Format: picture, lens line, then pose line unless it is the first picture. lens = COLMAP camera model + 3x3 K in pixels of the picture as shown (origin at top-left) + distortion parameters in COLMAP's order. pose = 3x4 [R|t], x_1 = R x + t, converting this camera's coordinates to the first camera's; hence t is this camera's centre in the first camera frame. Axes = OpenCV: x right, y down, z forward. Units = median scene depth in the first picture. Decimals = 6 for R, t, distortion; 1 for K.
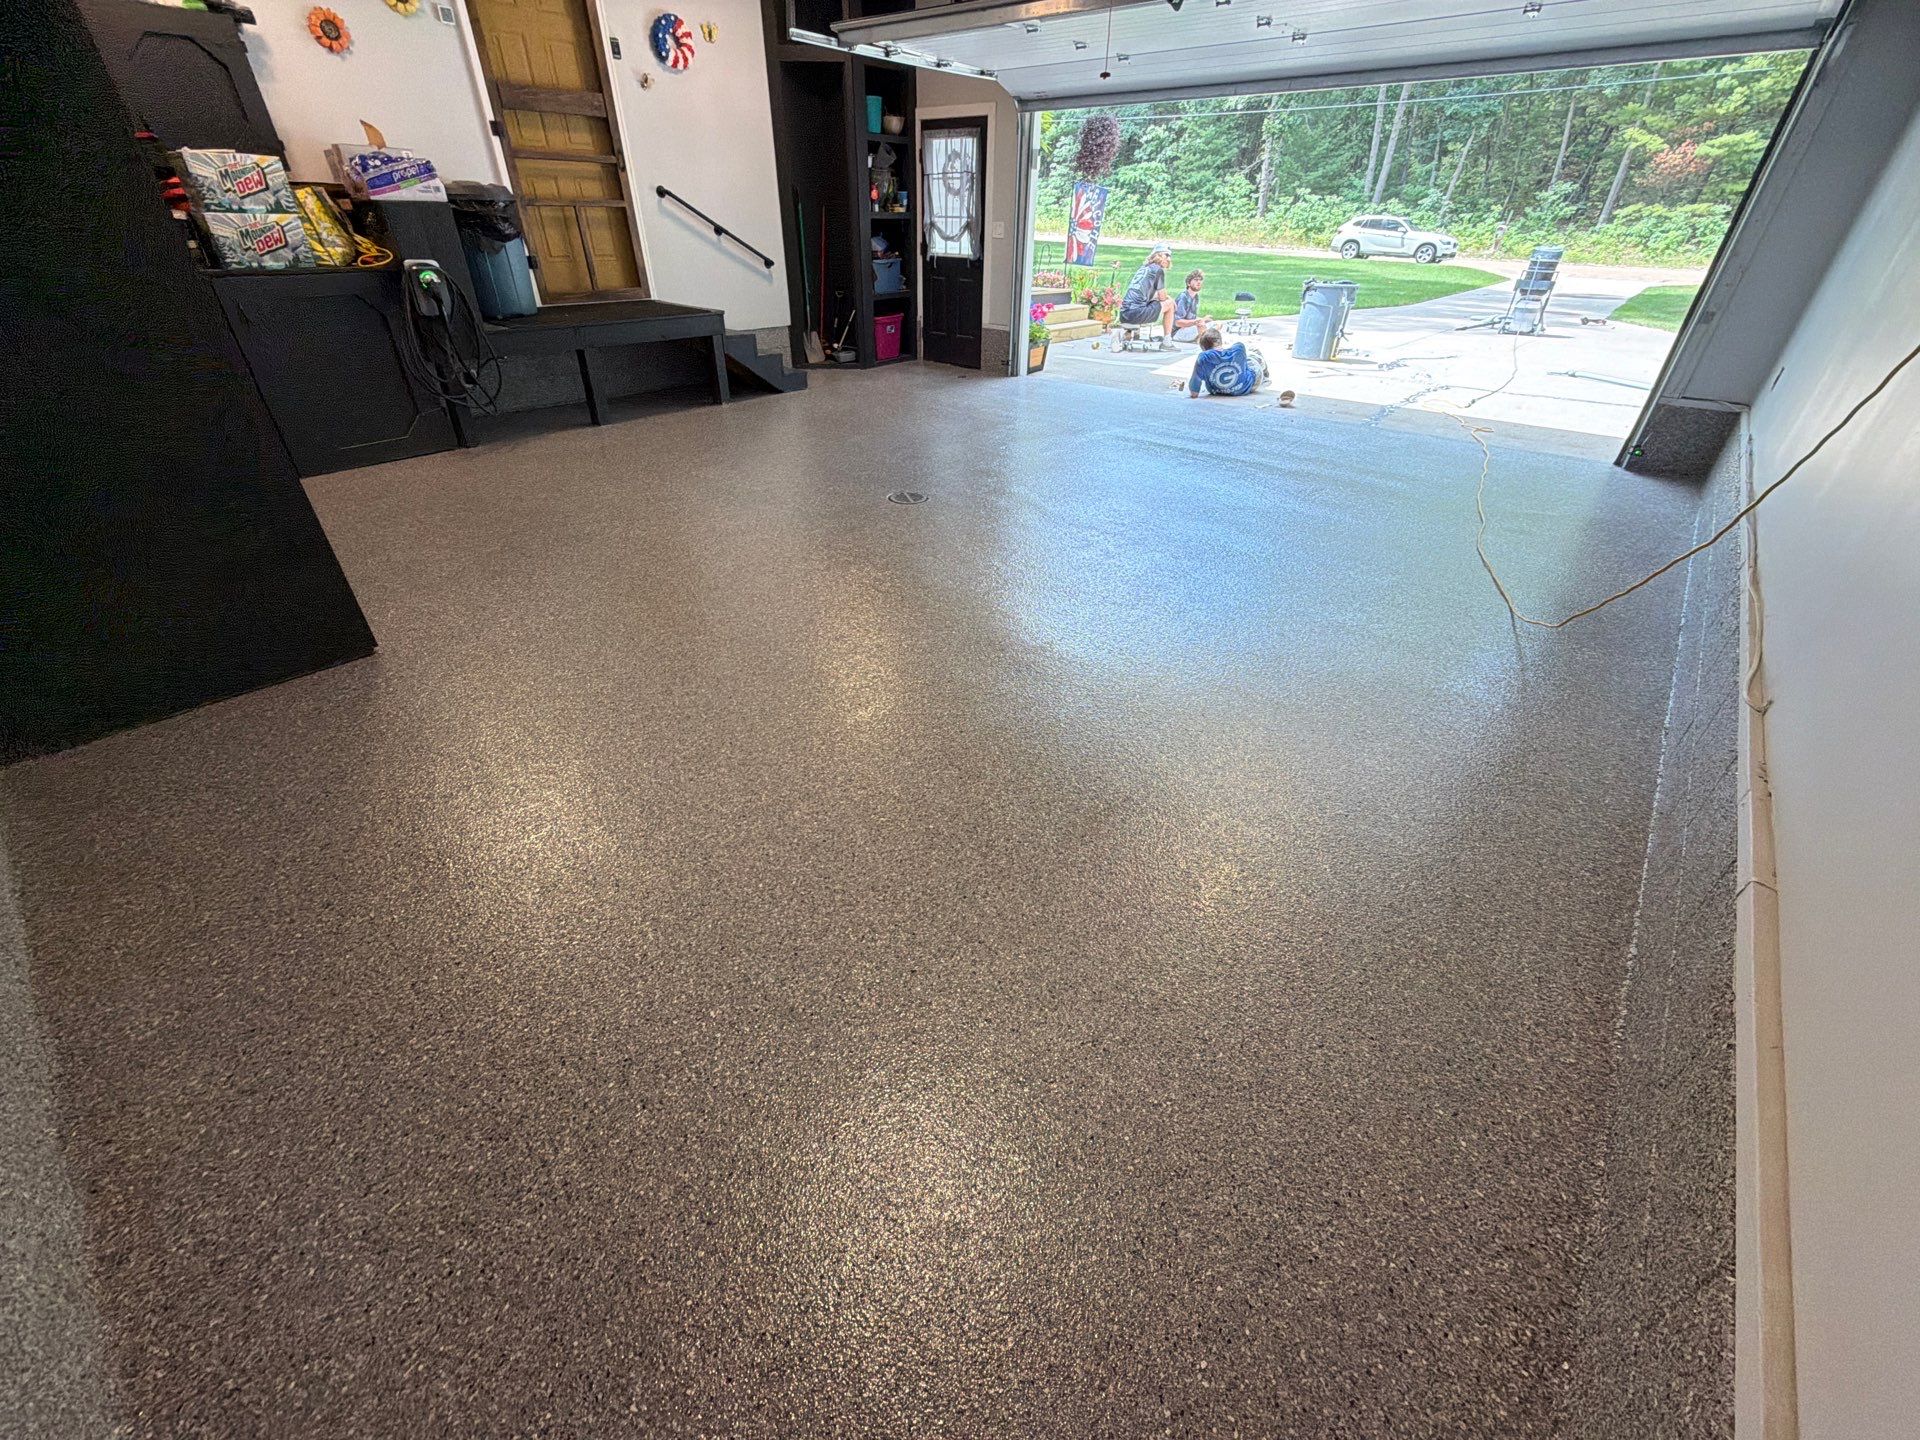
lens RADIAL K [[769.2, 0, 960.2], [0, 769.2, 723.3], [0, 0, 1]] dist [-0.000324, 0.000244]
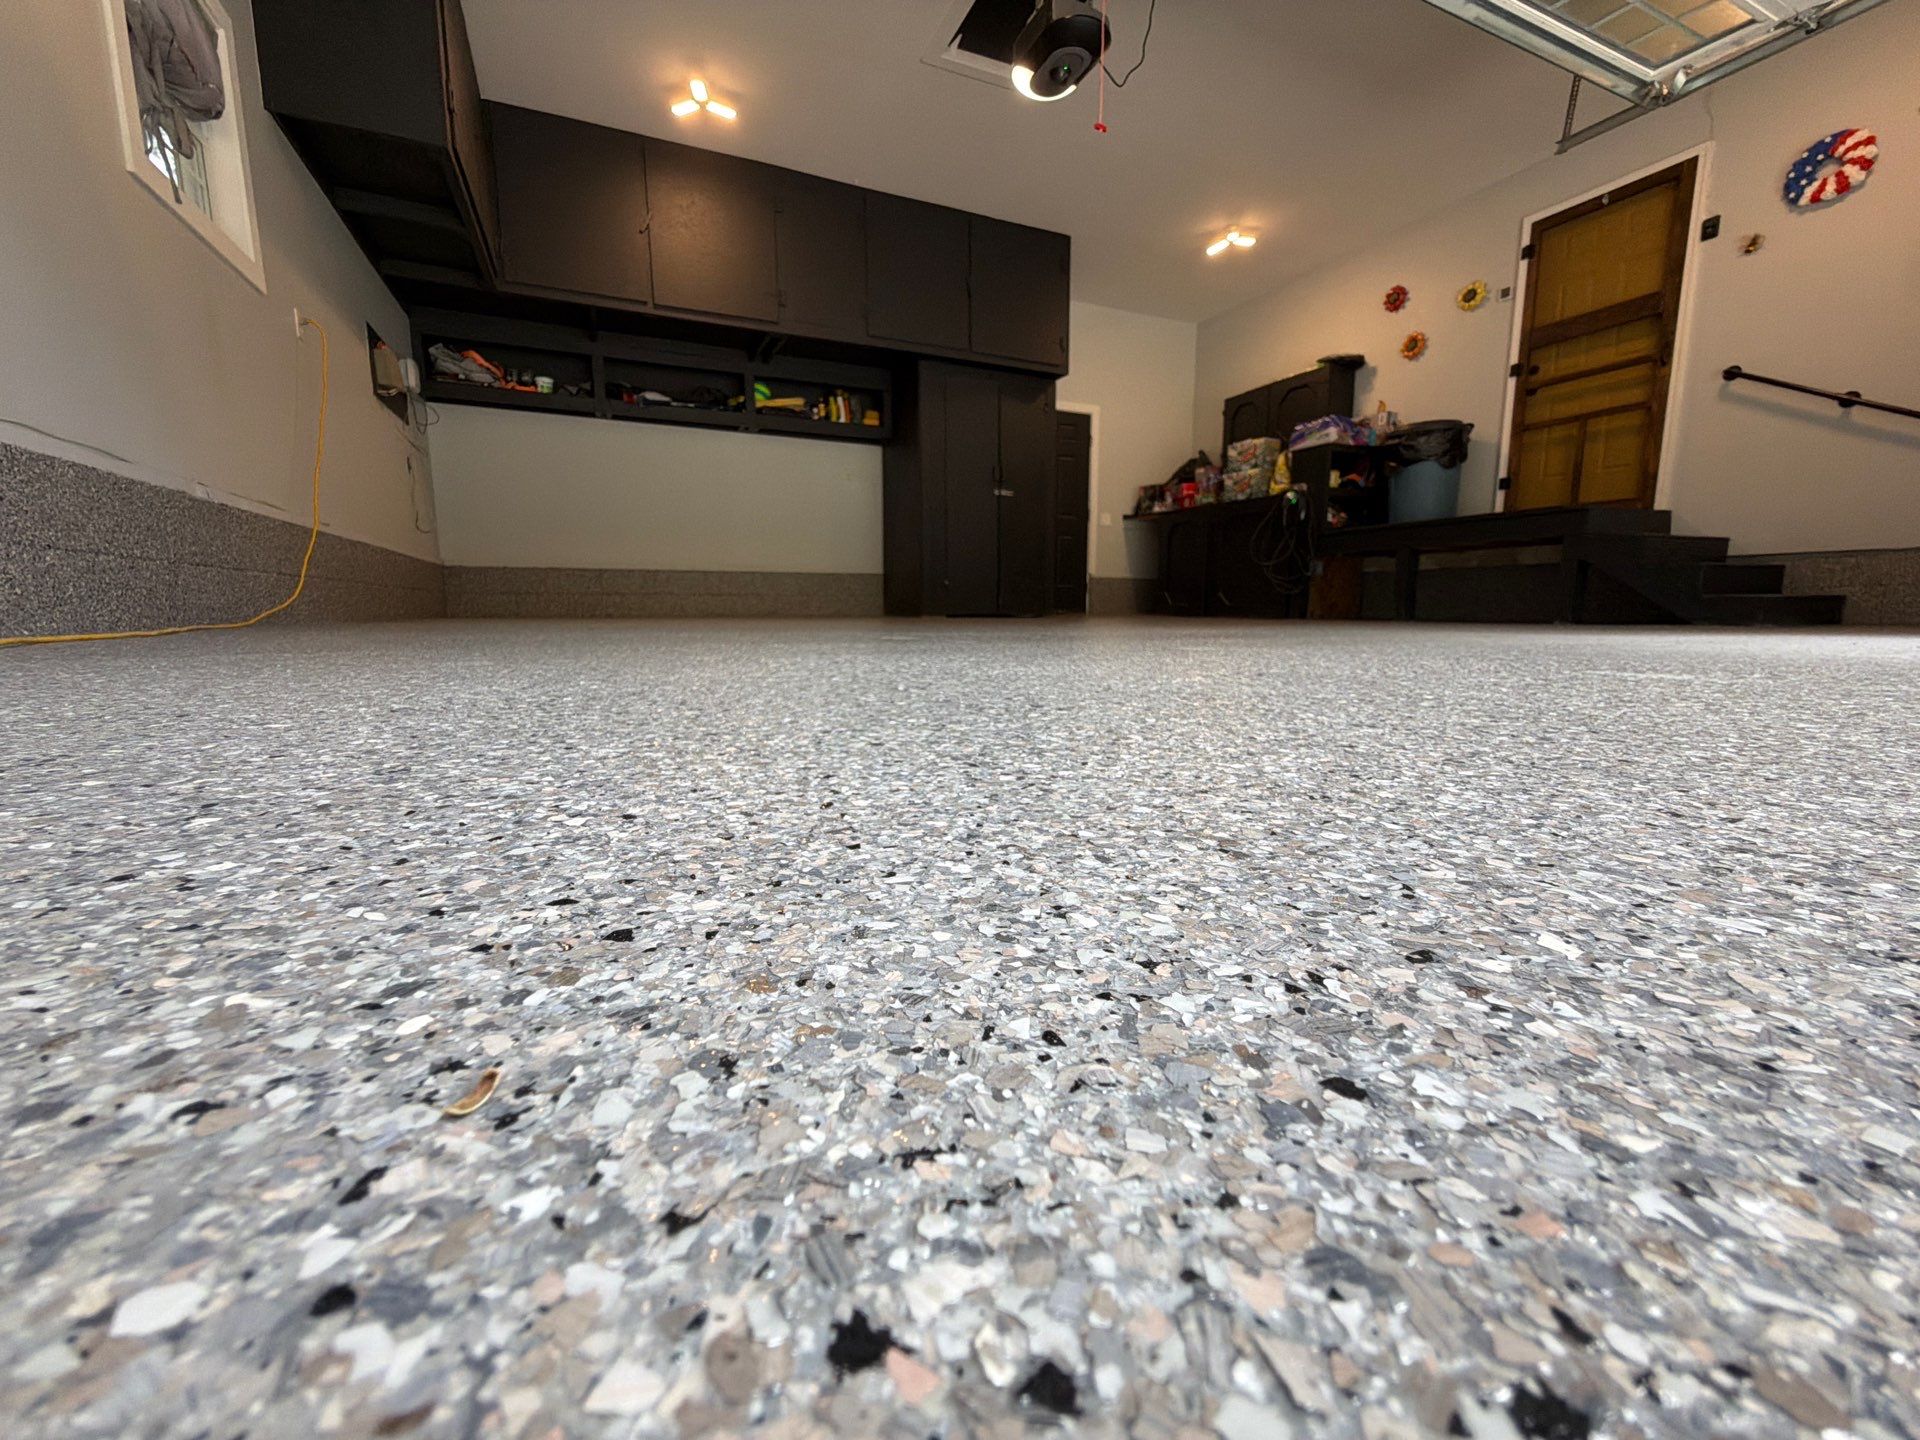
lens RADIAL K [[769.2, 0, 960.2], [0, 769.2, 723.3], [0, 0, 1]] dist [-0.000324, 0.000244]
pose [[-0.411964, 0.118649, -0.903442, 0.605504], [-0.508629, 0.792702, 0.336037, -0.302420], [0.756031, 0.597952, -0.266216, 0.839683]]
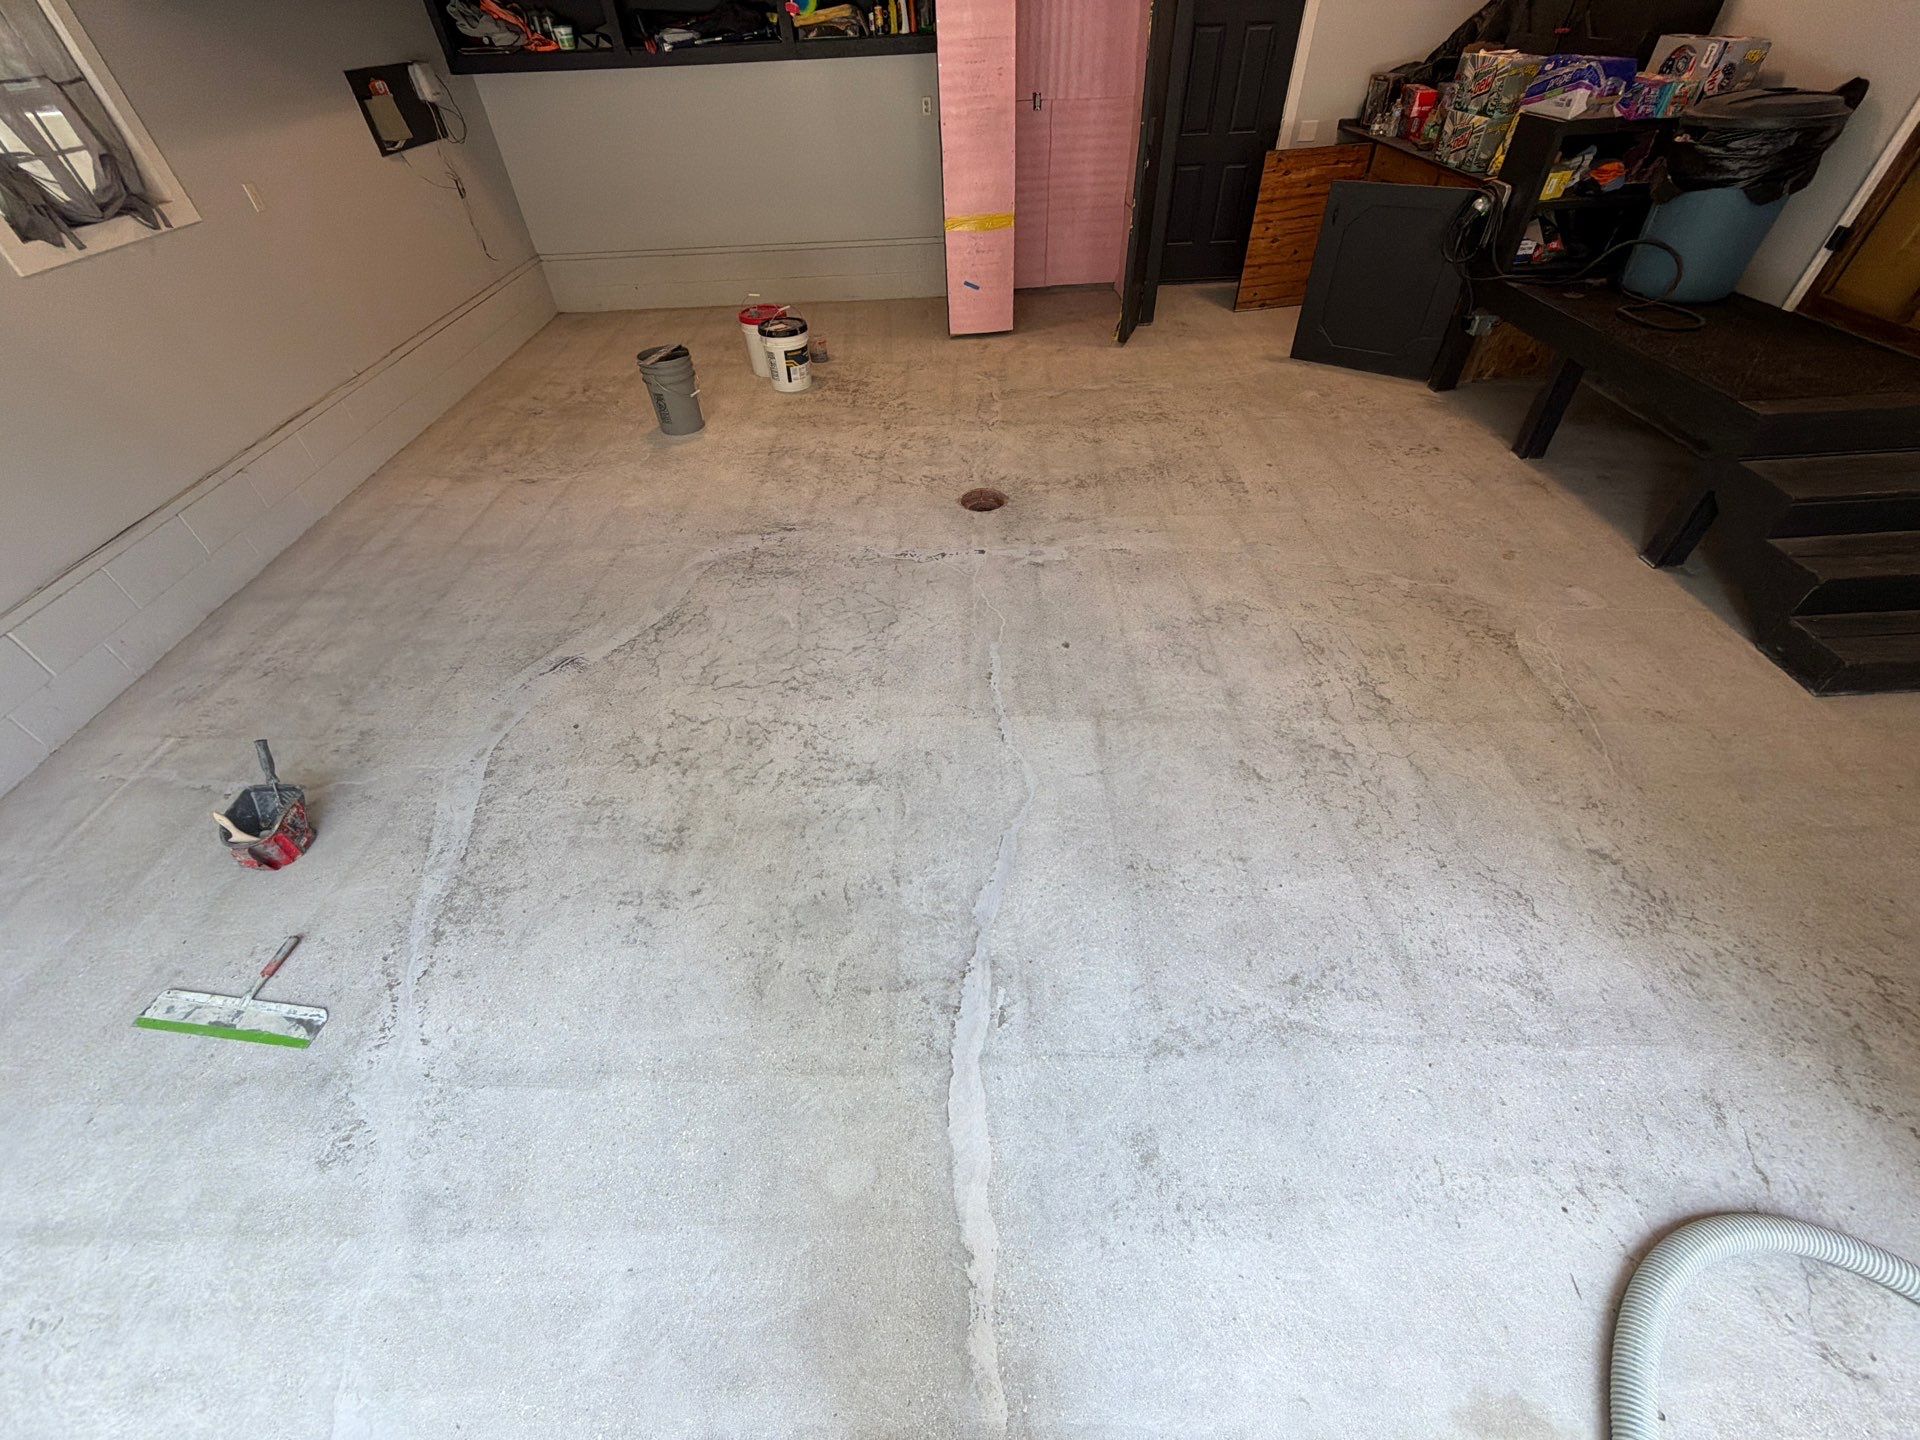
lens RADIAL K [[760.5, 0, 960.5], [0, 760.5, 725.2], [0, 0, 1]] dist [-0.001220, -0.000004]
pose [[-0.739504, 0.475802, -0.476179, 0.353212], [-0.354259, 0.326423, 0.876327, -0.684016], [0.572393, 0.816738, -0.072834, 0.879221]]
